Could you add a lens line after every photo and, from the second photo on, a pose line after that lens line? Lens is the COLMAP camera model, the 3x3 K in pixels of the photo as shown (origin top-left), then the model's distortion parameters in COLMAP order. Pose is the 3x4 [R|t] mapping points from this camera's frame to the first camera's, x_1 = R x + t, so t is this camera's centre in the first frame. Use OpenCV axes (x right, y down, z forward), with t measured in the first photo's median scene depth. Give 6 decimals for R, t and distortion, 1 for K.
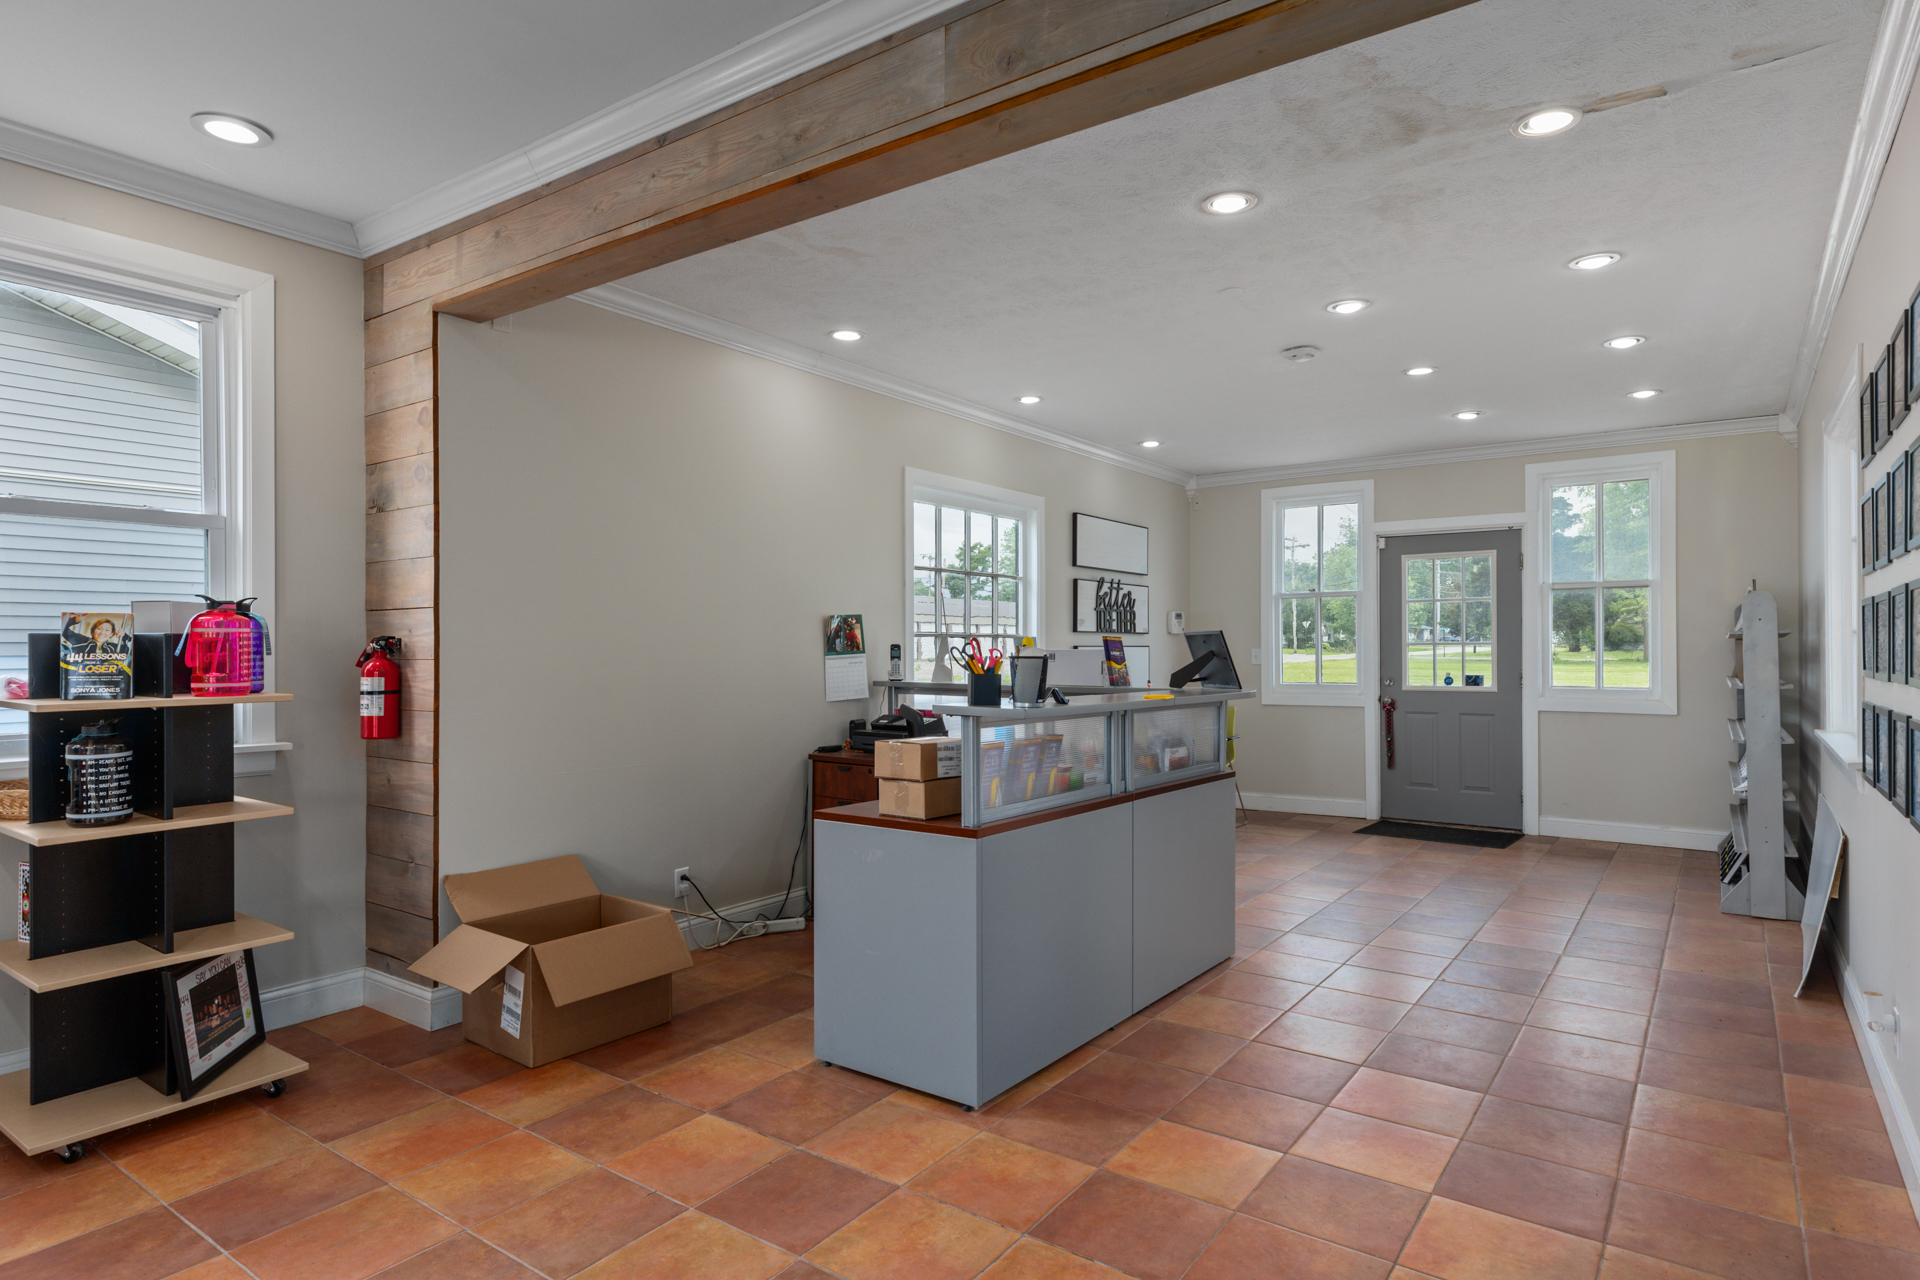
lens RADIAL K [[1065.1, 0, 960.0], [0, 1065.1, 640.0], [0, 0, 1]] dist [-0.000034, -0.000016]
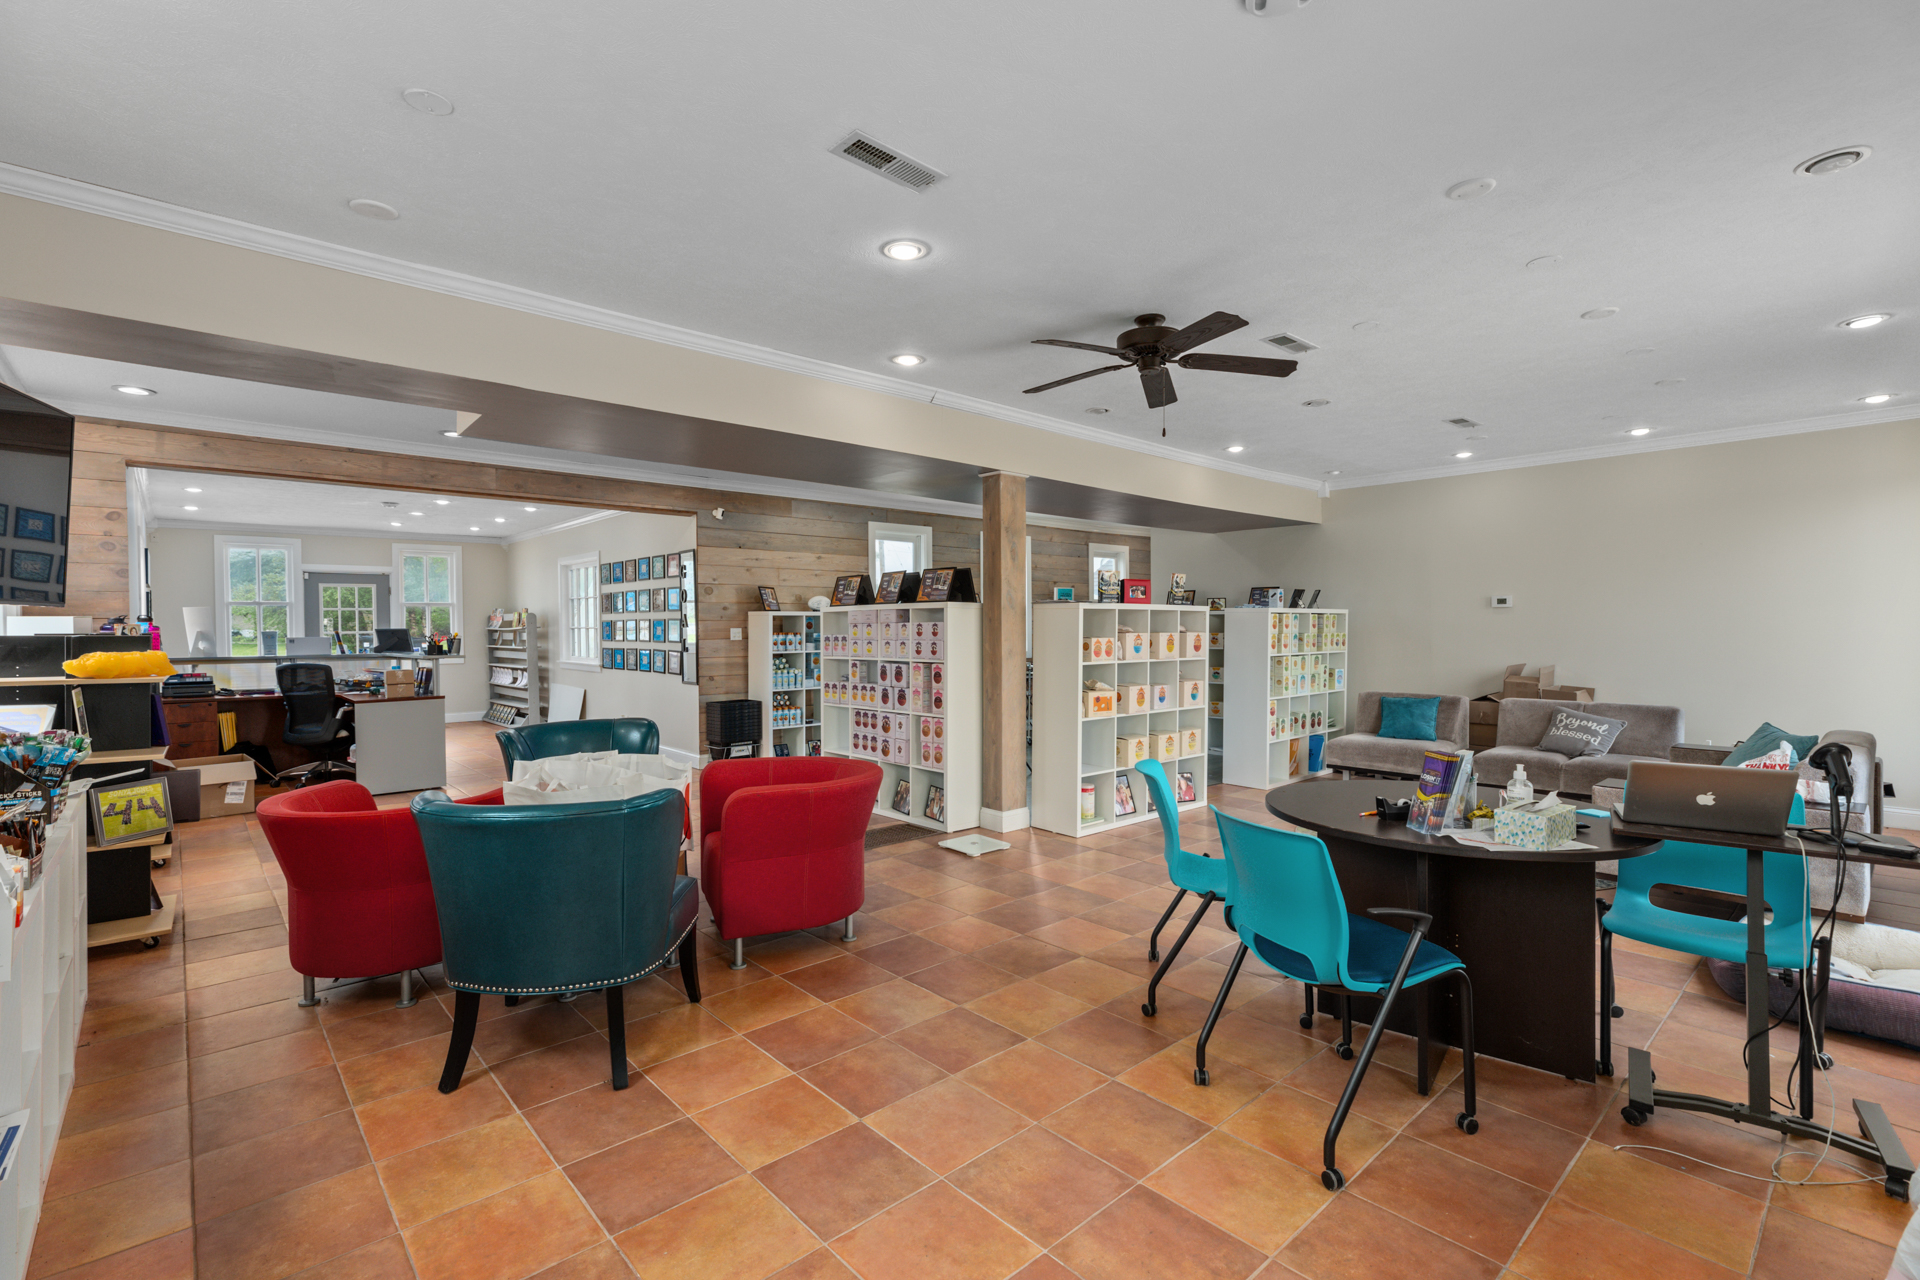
lens RADIAL K [[866.8, 0, 960.0], [0, 866.8, 640.0], [0, 0, 1]] dist [-0.000542, 0.000179]
pose [[0.207171, -0.015946, 0.978175, -1.820906], [0.000076, 0.999867, 0.016283, -0.017712], [-0.978305, -0.003299, 0.207145, -0.836110]]
